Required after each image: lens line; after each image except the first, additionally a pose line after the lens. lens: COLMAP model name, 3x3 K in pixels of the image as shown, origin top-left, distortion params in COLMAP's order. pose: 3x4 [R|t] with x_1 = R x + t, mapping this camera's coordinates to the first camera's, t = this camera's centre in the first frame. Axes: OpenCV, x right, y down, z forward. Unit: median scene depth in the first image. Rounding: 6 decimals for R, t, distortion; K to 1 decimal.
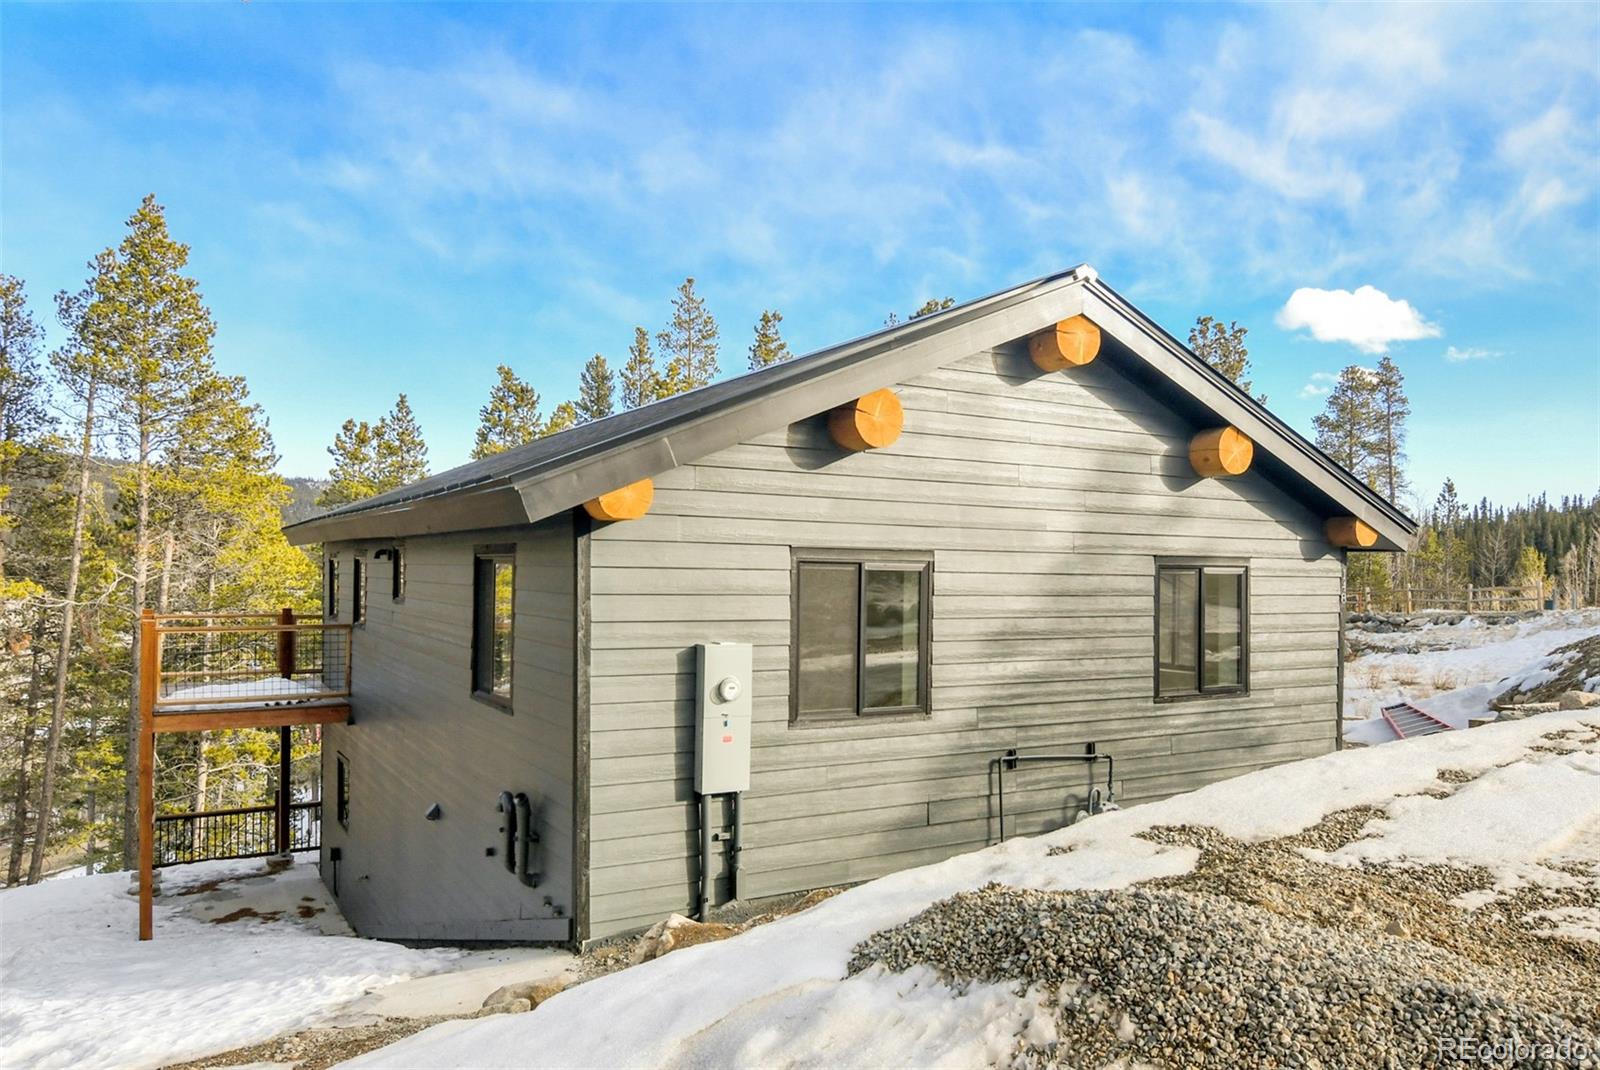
lens RADIAL K [[1118.5, 0, 800.5], [0, 1118.5, 586.7], [0, 0, 1]] dist [-0.002610, -0.001730]
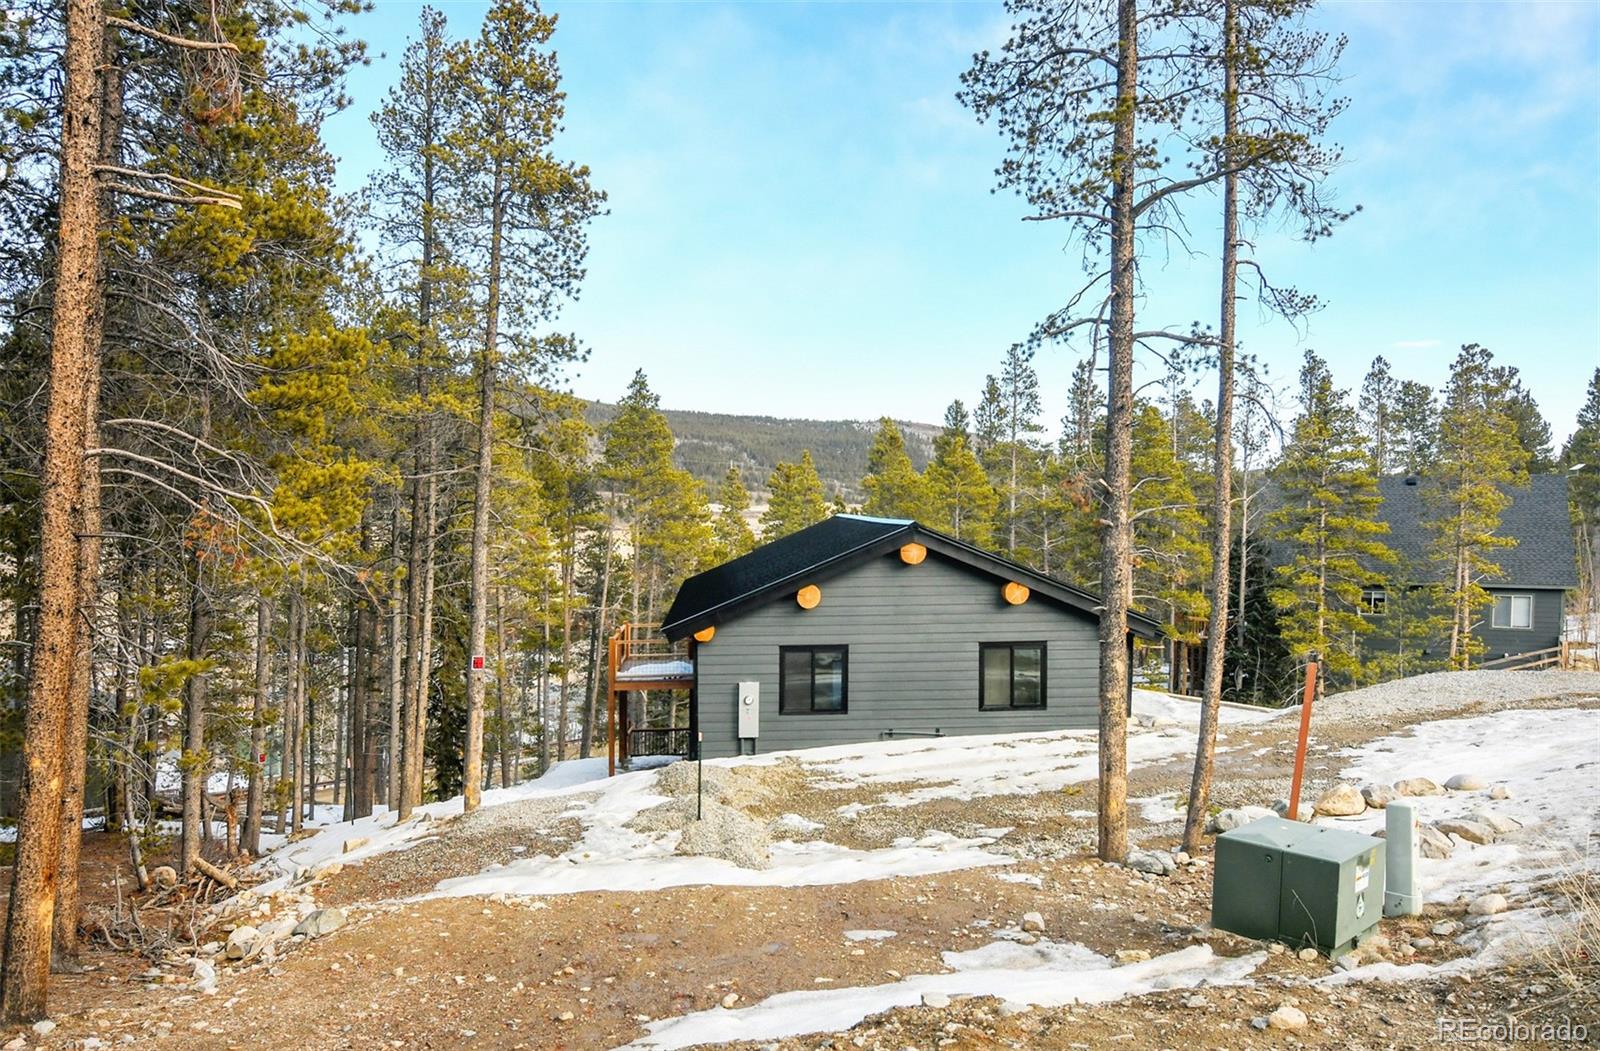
lens RADIAL K [[1124.0, 0, 800.5], [0, 1124.0, 525.1], [0, 0, 1]] dist [0.000467, 0.000005]
pose [[0.899614, -0.005069, -0.436656, 0.651854], [0.005012, 0.999987, -0.001282, -0.172564], [0.436657, -0.001035, 0.899627, -0.744059]]
